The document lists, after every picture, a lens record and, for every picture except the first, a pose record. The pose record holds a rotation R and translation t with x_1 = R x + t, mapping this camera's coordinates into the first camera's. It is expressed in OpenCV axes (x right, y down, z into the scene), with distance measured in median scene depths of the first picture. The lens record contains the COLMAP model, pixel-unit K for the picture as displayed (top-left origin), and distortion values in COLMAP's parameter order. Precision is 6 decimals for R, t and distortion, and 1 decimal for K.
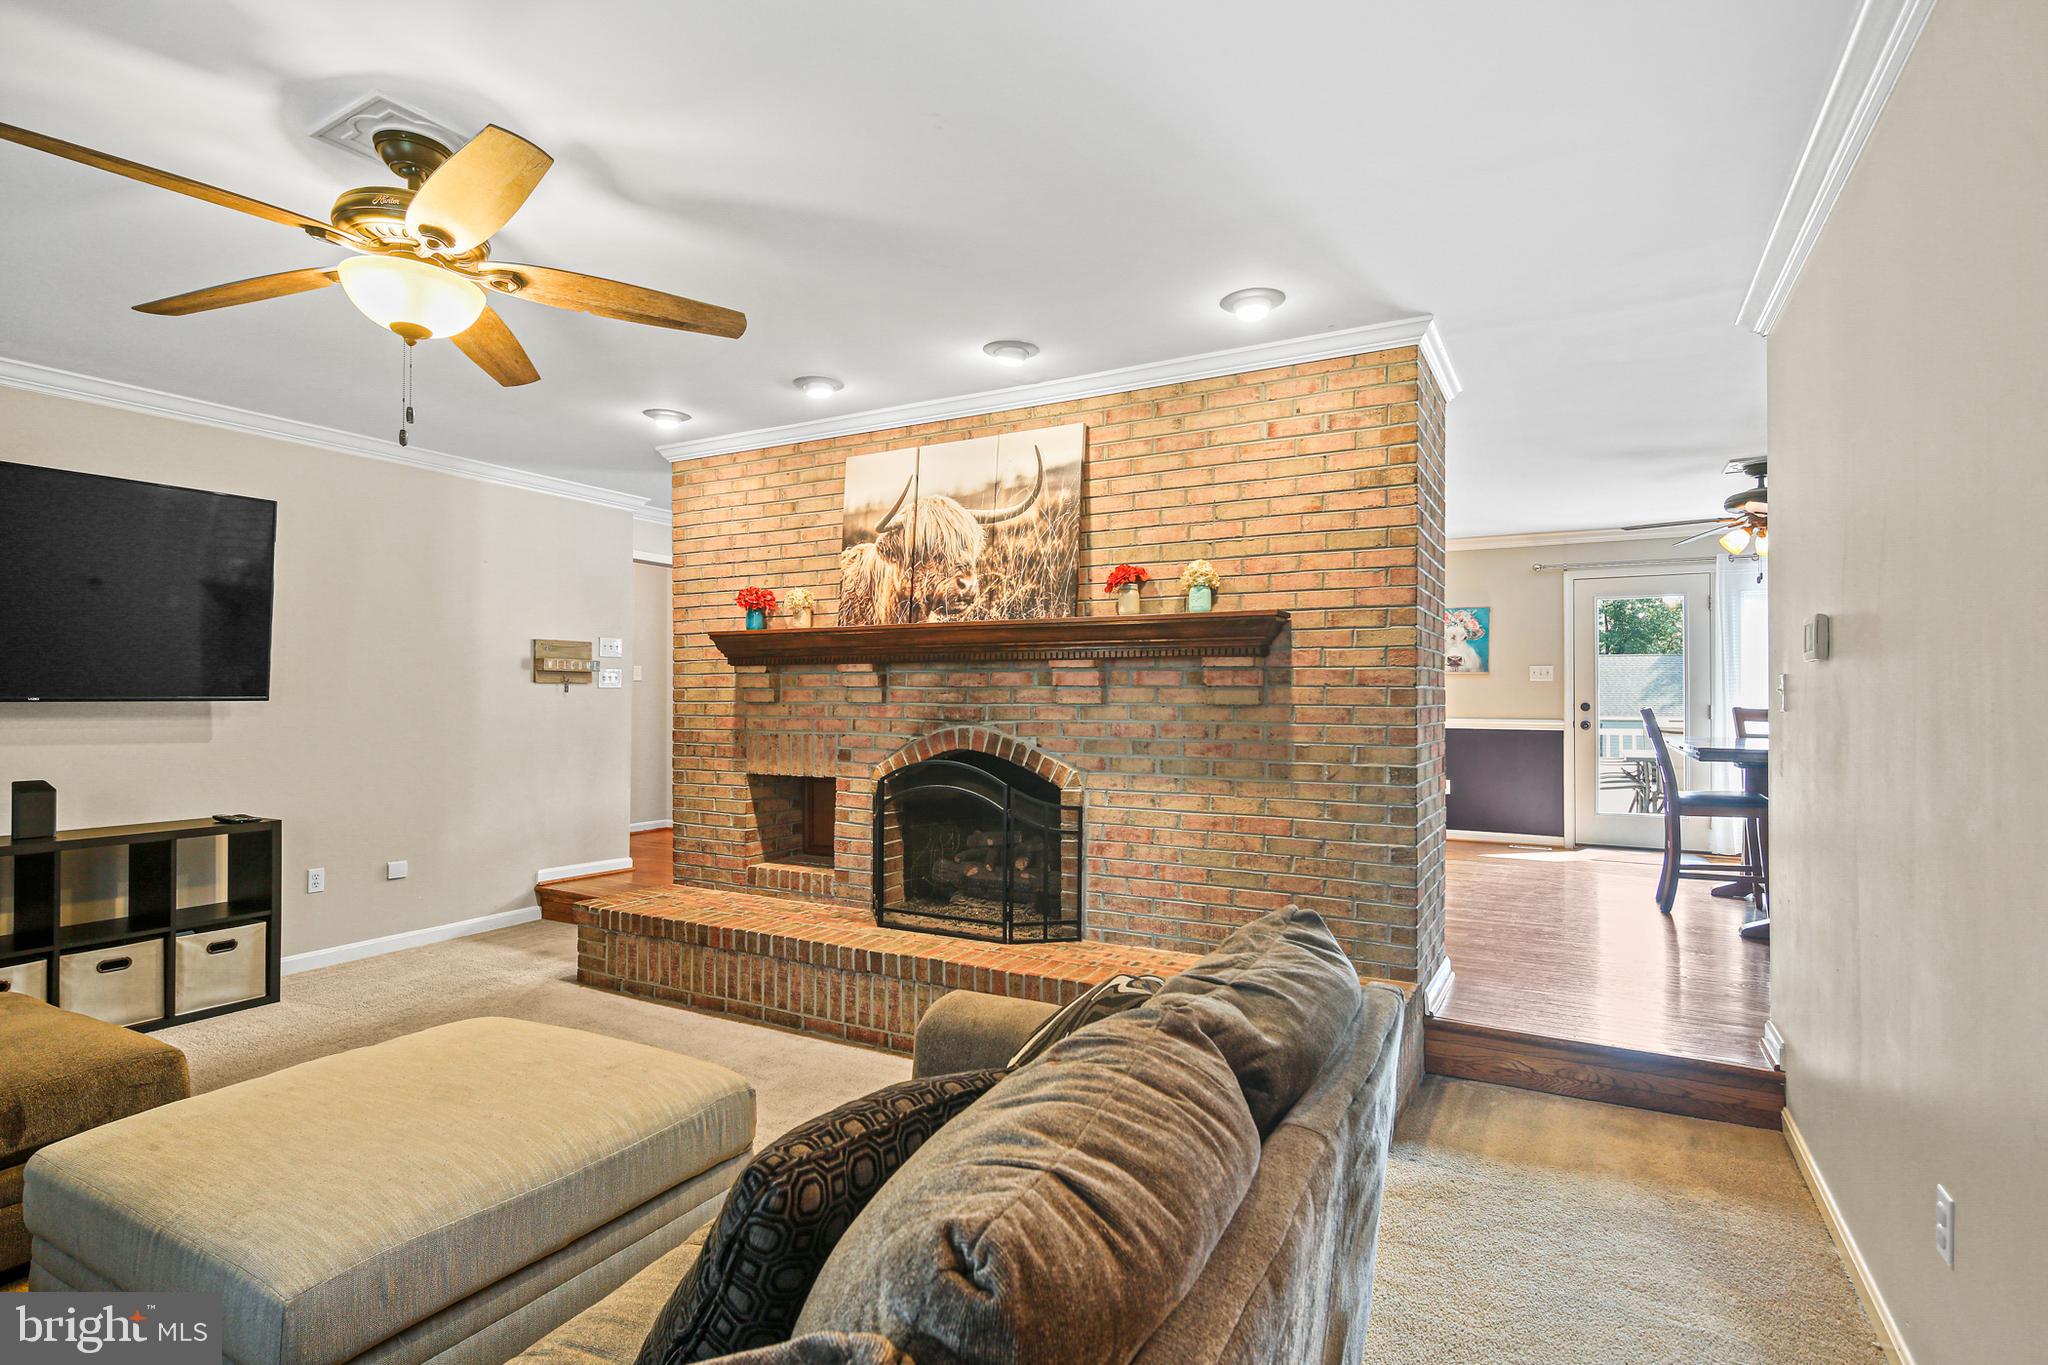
lens RADIAL K [[993.9, 0, 1024.0], [0, 993.9, 682.5], [0, 0, 1]] dist [0.000549, -0.000402]
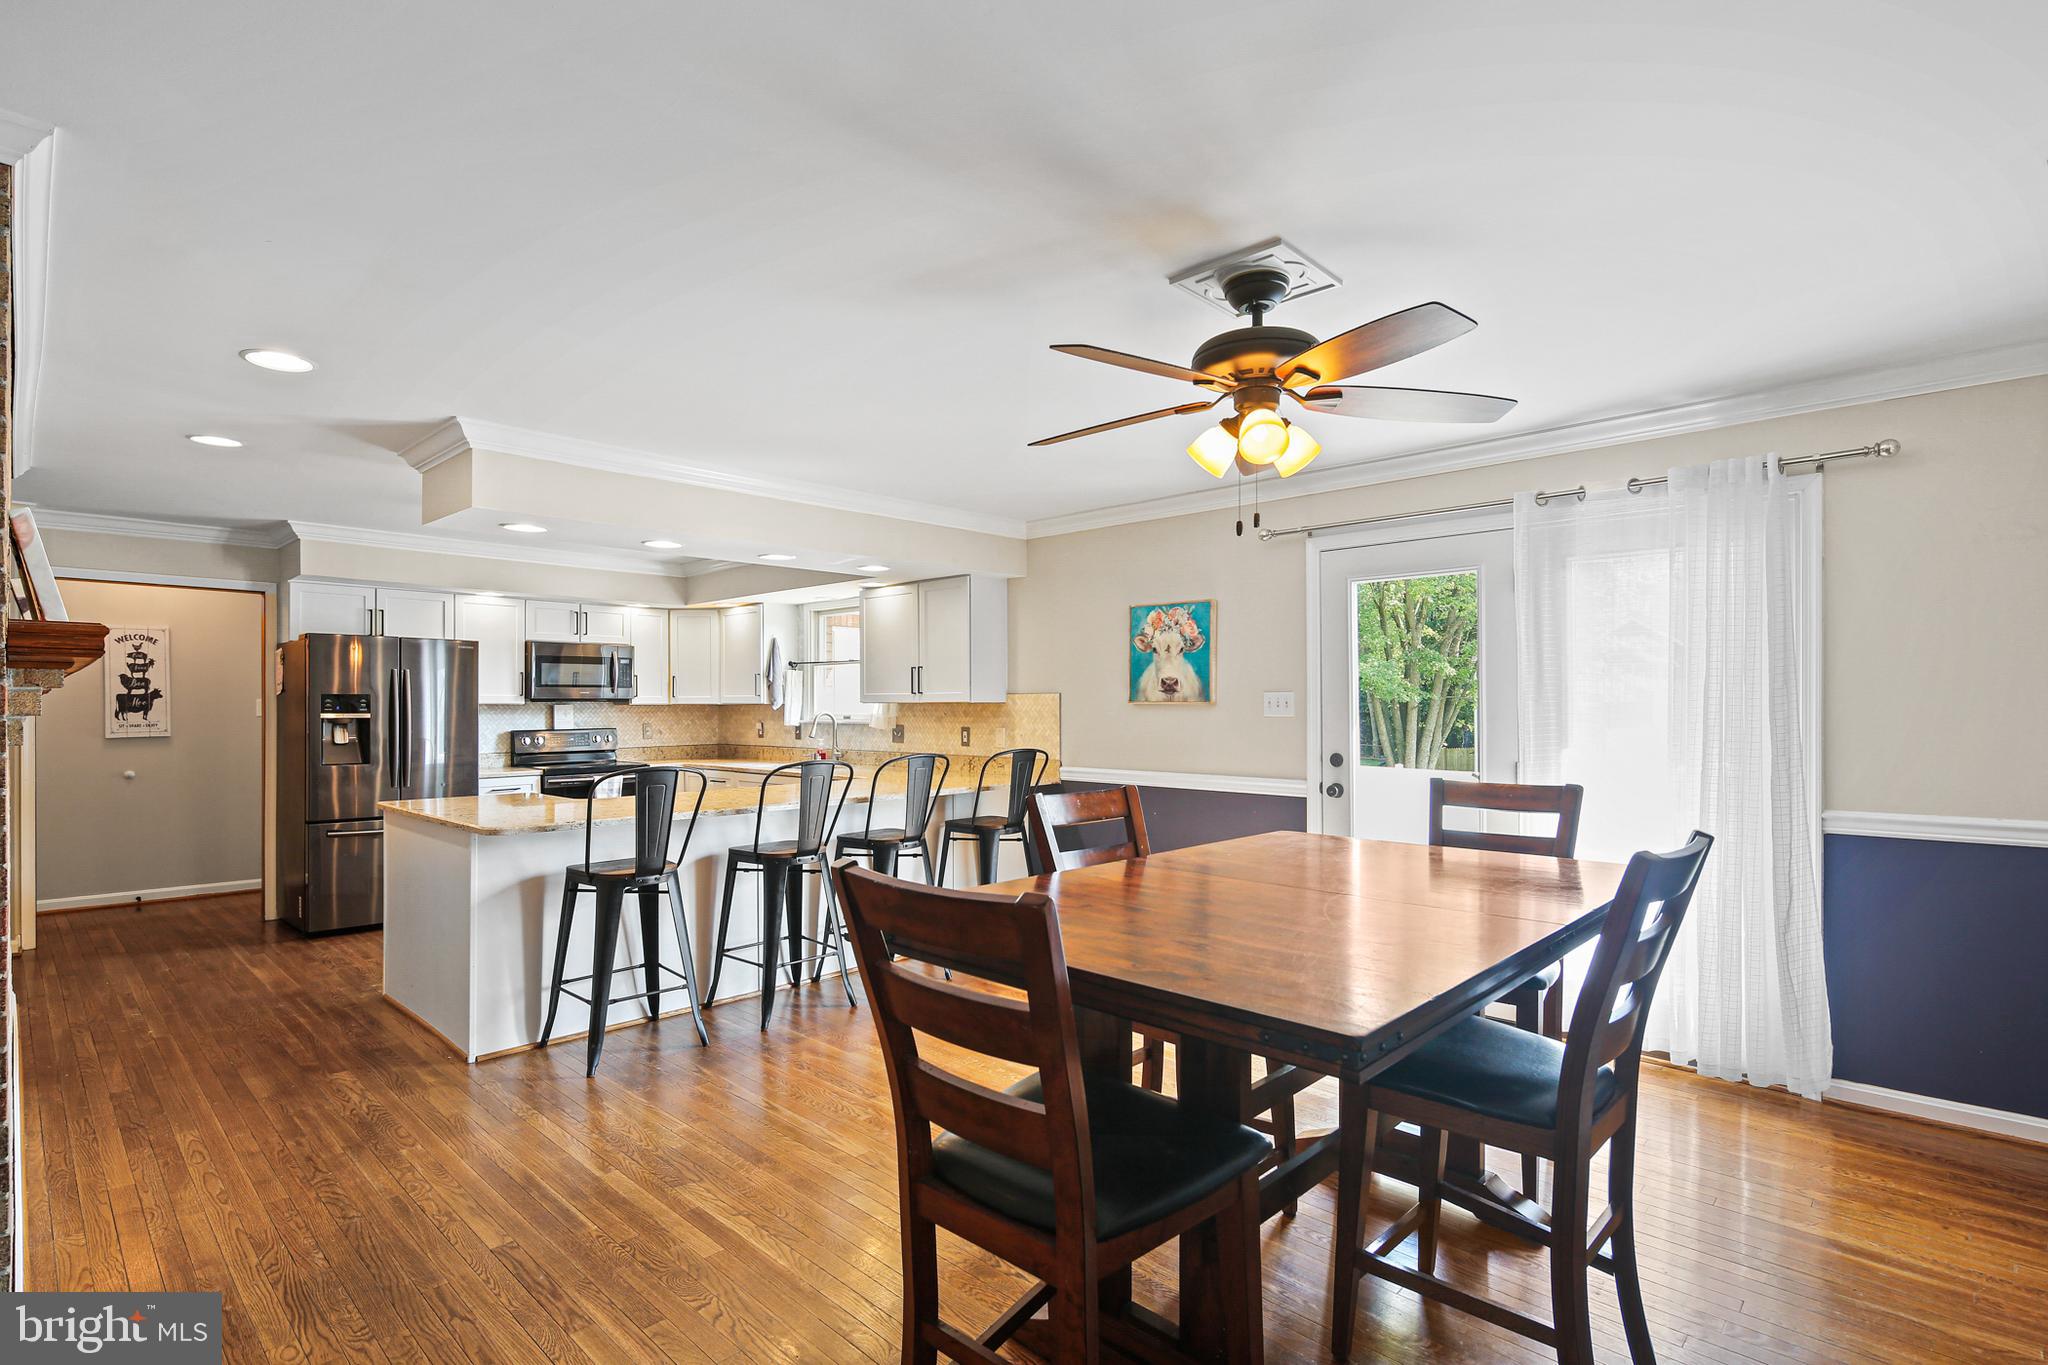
lens RADIAL K [[989.9, 0, 1026.4], [0, 989.9, 704.7], [0, 0, 1]] dist [0.000236, -0.000434]
pose [[0.968269, -0.006316, -0.249830, 0.919604], [0.009526, 0.999887, 0.011642, -0.031342], [0.249728, -0.013652, 0.968220, 0.634422]]
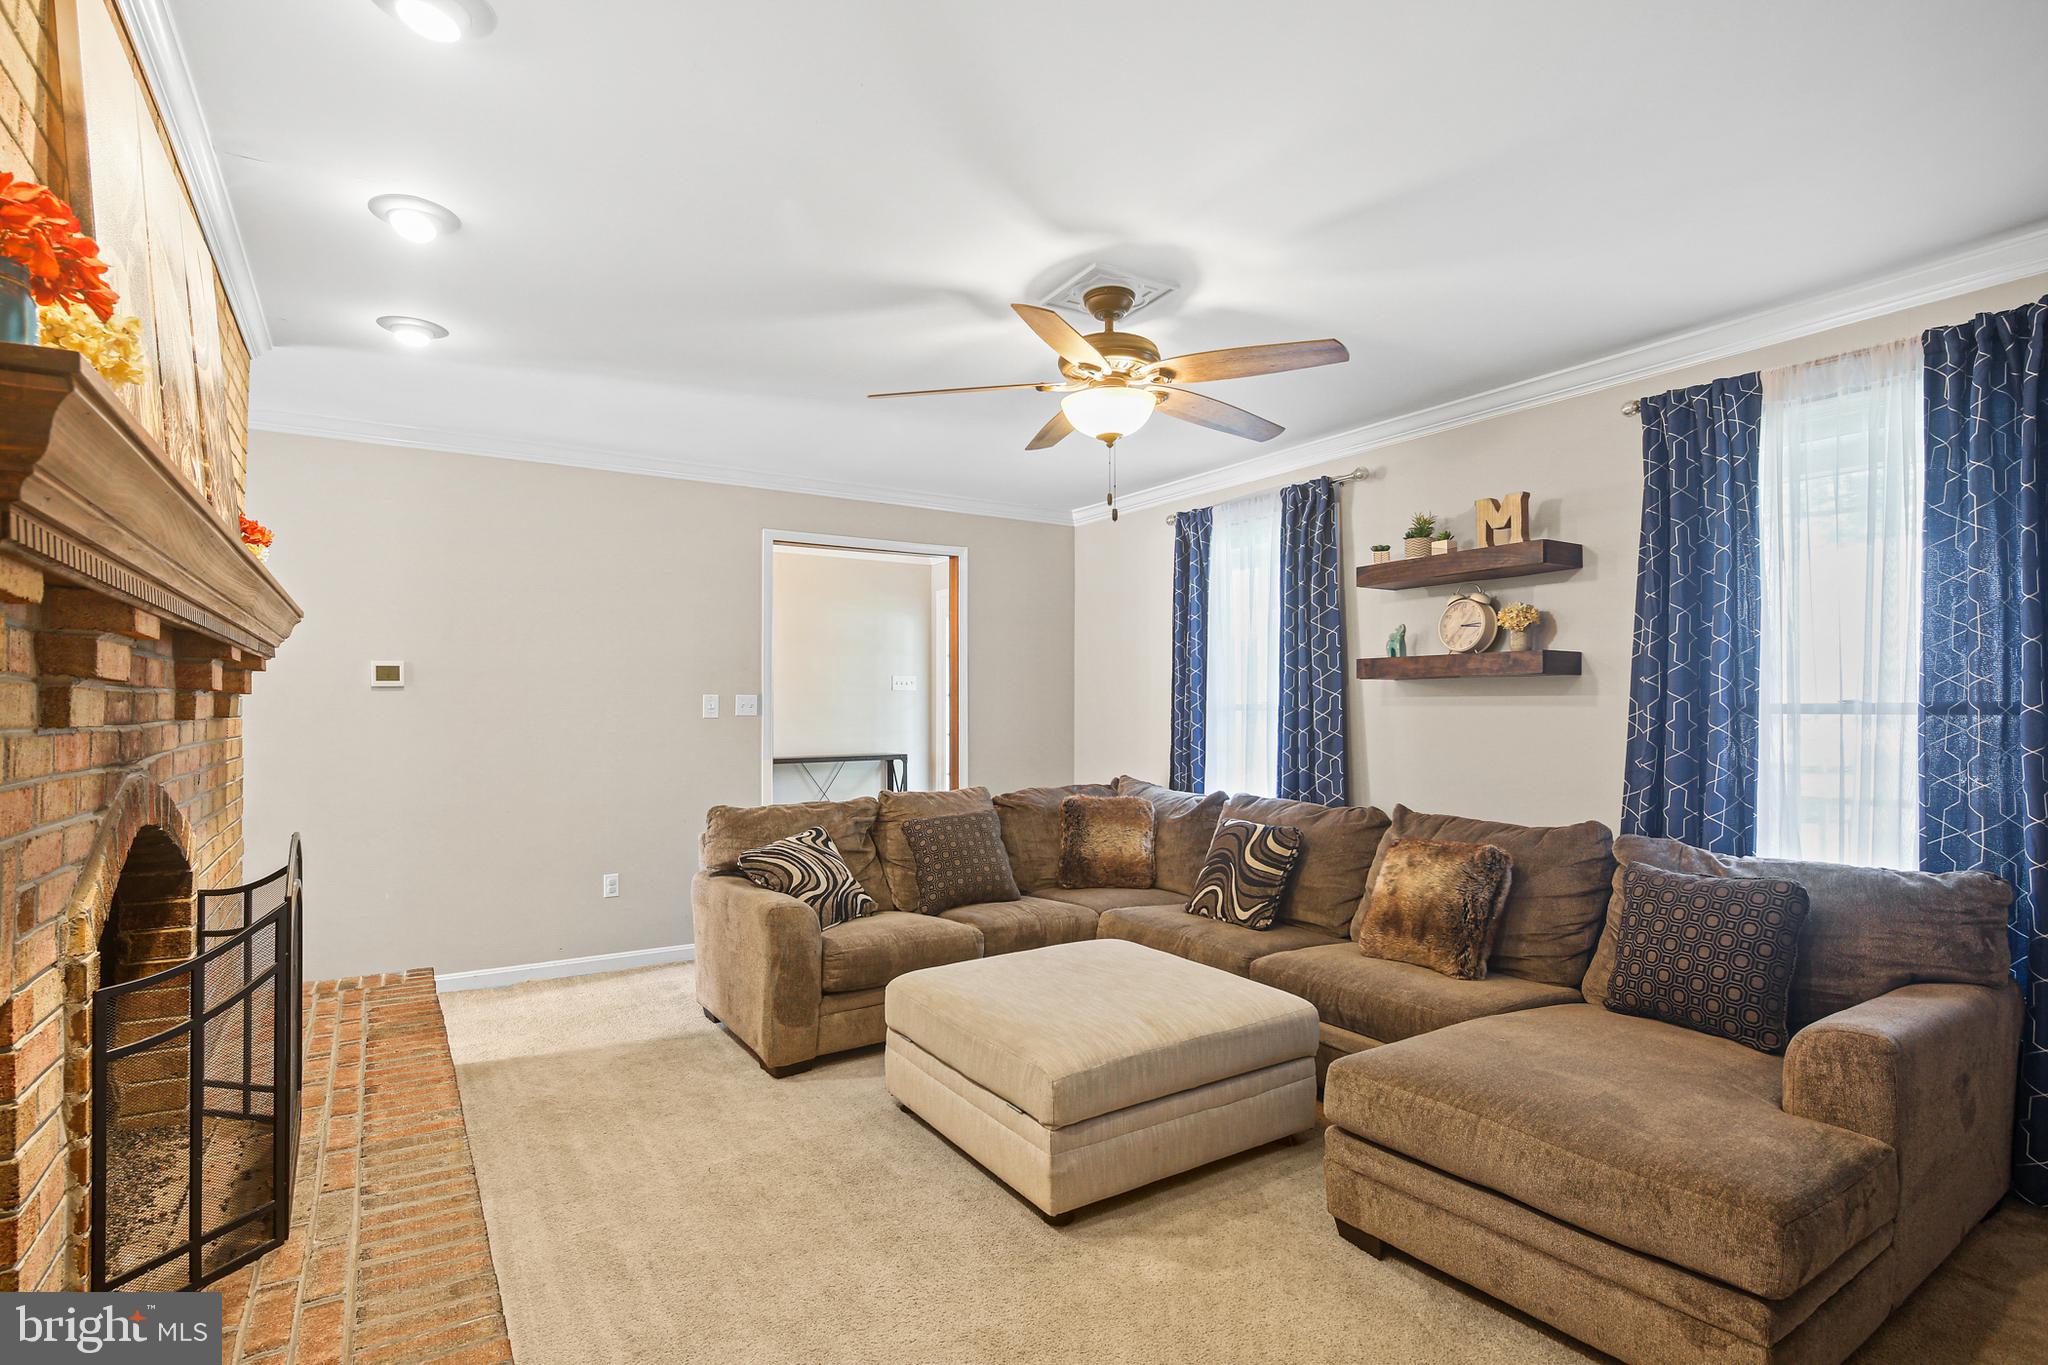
lens RADIAL K [[989.9, 0, 1026.4], [0, 989.9, 704.7], [0, 0, 1]] dist [0.000236, -0.000434]
pose [[-0.886726, -0.002161, 0.462291, -0.591327], [-0.009265, 0.999871, -0.013099, 0.015124], [-0.462203, -0.015899, -0.886632, 1.162470]]
